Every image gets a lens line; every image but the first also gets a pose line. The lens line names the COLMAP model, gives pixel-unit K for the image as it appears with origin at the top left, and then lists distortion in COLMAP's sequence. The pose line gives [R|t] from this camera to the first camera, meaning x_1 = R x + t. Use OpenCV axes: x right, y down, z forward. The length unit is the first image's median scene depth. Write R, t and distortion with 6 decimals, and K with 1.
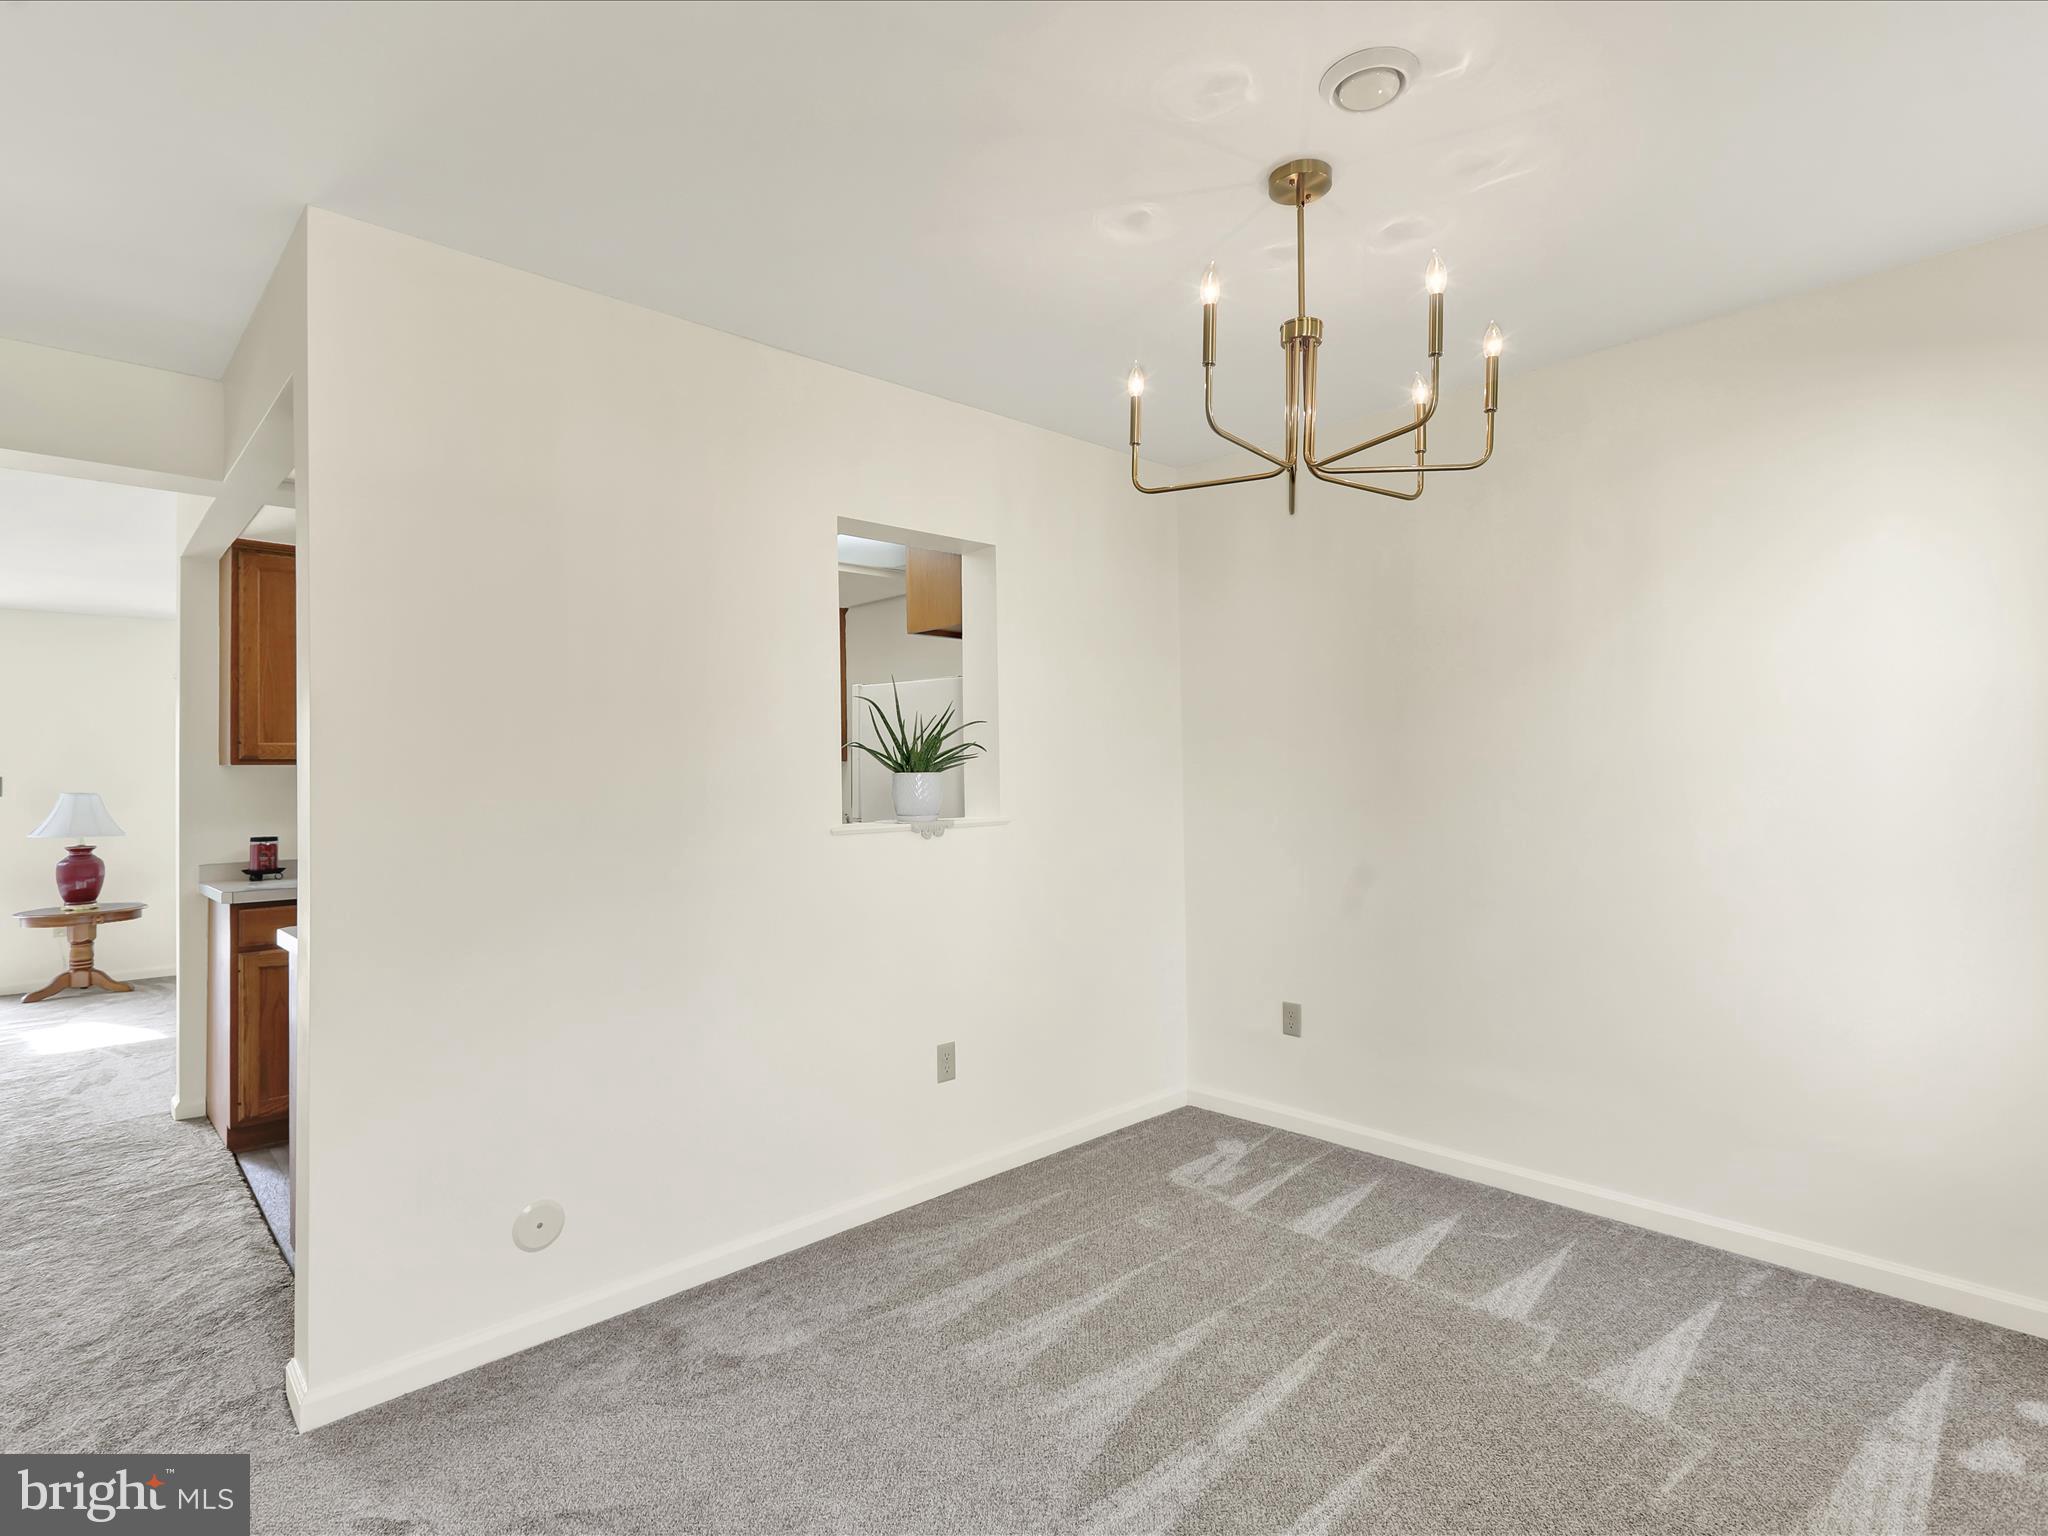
lens RADIAL K [[1047.2, 0, 1015.3], [0, 1047.2, 759.6], [0, 0, 1]] dist [0.000009, 0.002067]
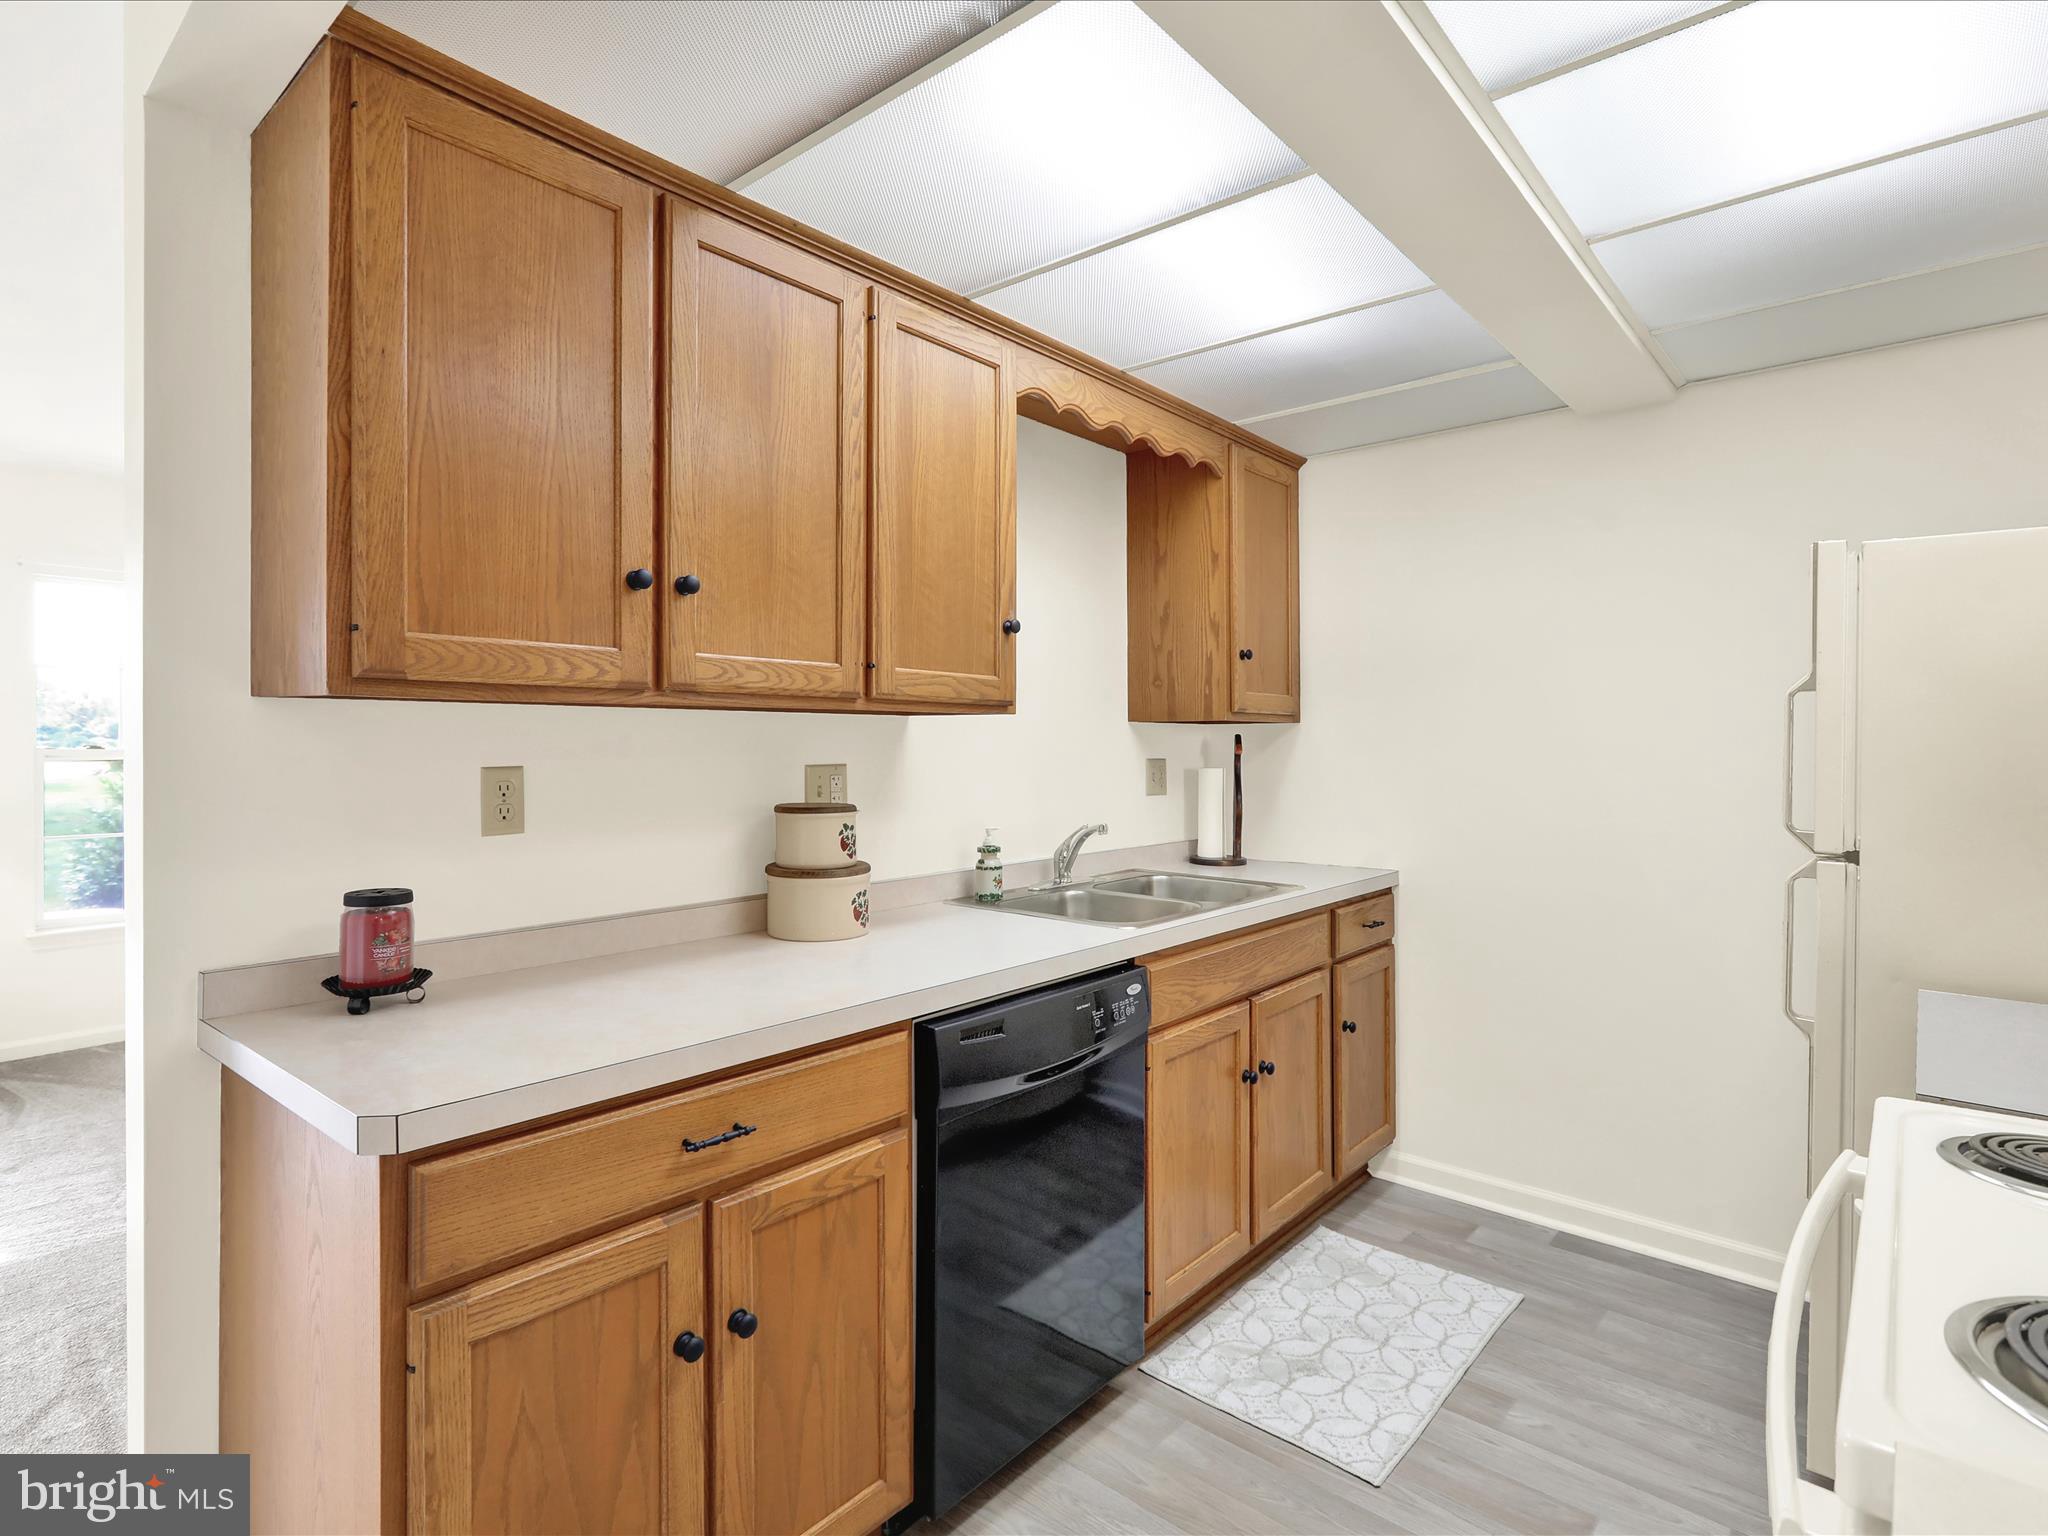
lens RADIAL K [[1047.2, 0, 1015.3], [0, 1047.2, 759.6], [0, 0, 1]] dist [0.000009, 0.002067]
pose [[0.993287, 0.020596, 0.113831, -0.562807], [-0.023890, 0.999332, 0.027654, 0.011602], [-0.113186, -0.030188, 0.993115, 0.635541]]
